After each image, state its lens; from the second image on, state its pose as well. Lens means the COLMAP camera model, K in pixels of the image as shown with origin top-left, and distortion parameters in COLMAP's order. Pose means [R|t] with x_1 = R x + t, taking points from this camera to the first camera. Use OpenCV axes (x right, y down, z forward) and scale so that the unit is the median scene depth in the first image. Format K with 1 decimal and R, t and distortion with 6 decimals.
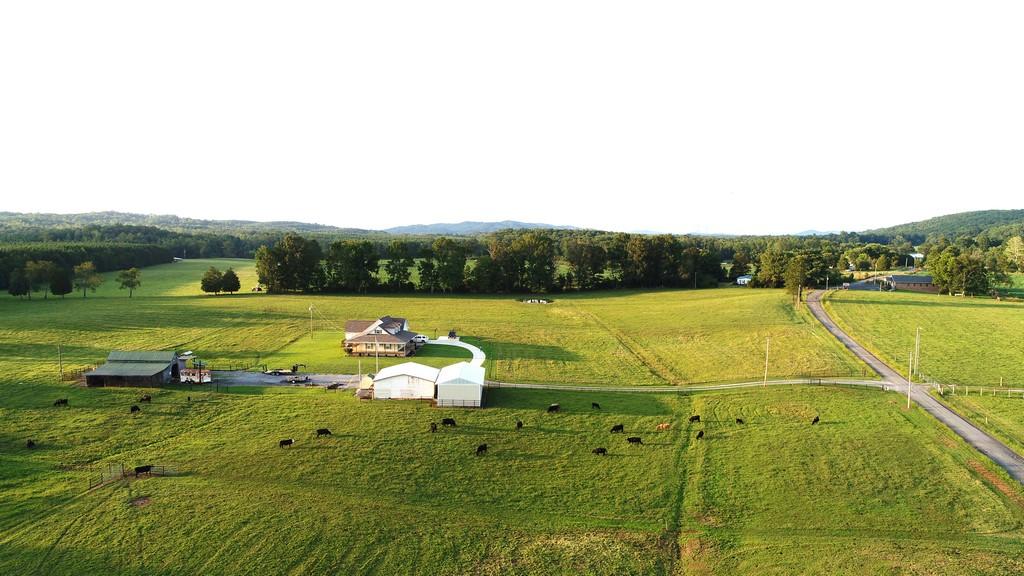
lens RADIAL K [[688.3, 0, 512.0], [0, 688.3, 288.0], [0, 0, 1]] dist [0.002503, 0.000182]
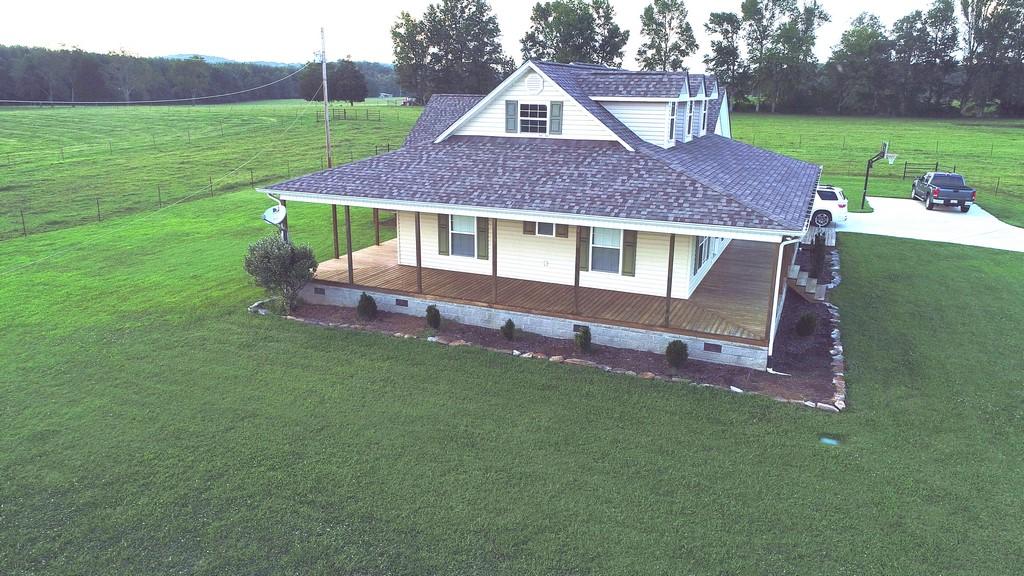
lens RADIAL K [[688.3, 0, 512.0], [0, 688.3, 288.0], [0, 0, 1]] dist [0.002503, 0.000182]
pose [[0.936380, 0.096759, -0.337387, -0.148856], [-0.029930, 0.979762, 0.197918, 0.064923], [0.349709, -0.175228, 0.920325, 0.847854]]
